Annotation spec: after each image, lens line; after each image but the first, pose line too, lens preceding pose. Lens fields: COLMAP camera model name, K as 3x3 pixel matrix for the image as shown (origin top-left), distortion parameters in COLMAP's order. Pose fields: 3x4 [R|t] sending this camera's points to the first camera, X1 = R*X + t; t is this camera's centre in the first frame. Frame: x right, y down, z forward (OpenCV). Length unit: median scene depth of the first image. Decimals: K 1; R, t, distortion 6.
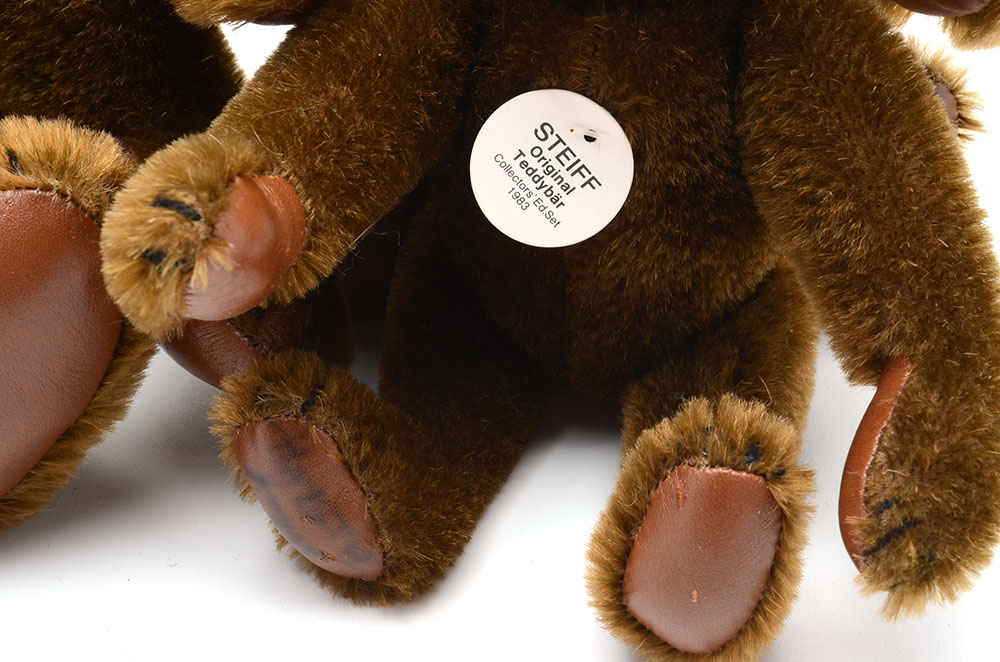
lens RADIAL K [[1492.4, 0, 500.0], [0, 1492.4, 331.0], [0, 0, 1]] dist [-0.017508, -0.041654]
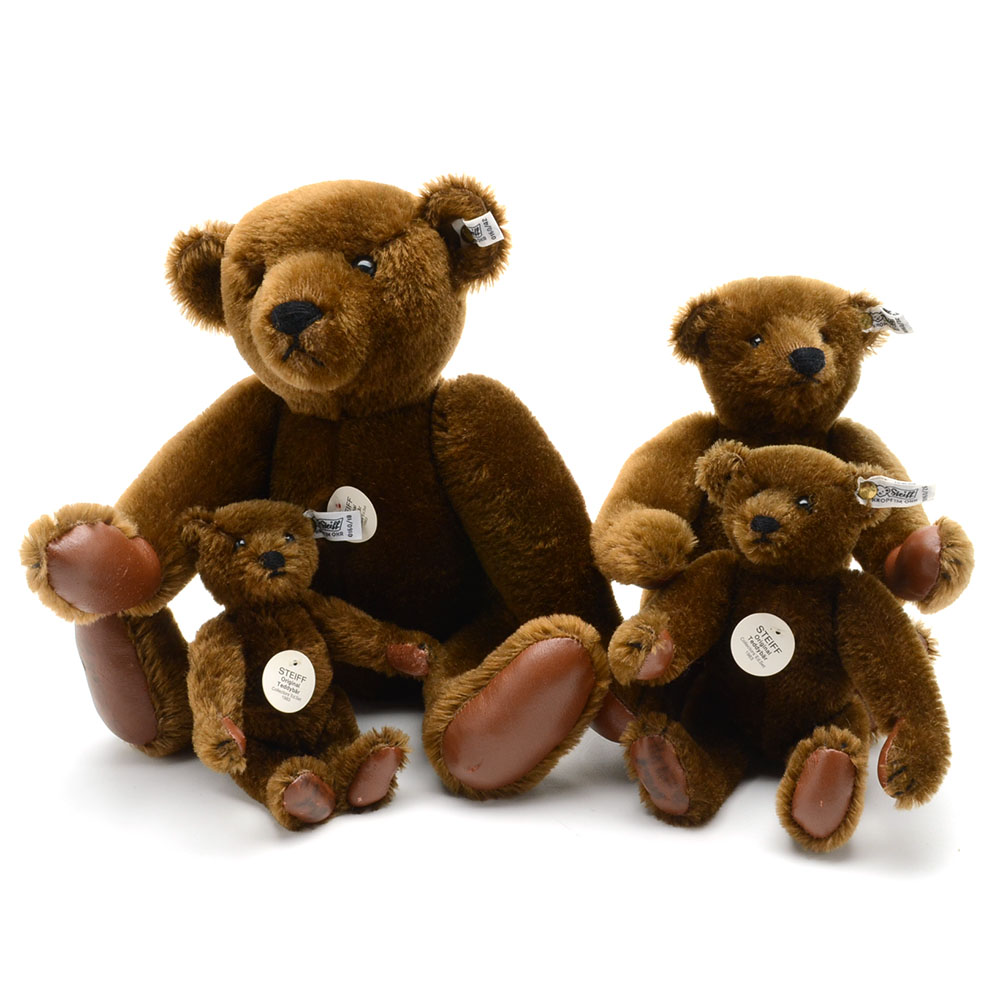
lens RADIAL K [[1176.8, 0, 500.0], [0, 1176.8, 500.0], [0, 0, 1]] dist [-0.134128, 0.033647]
pose [[0.992614, 0.039003, -0.114873, -0.196019], [-0.079410, 0.924748, -0.372204, 0.451430], [0.091712, 0.378577, 0.921015, -1.000895]]
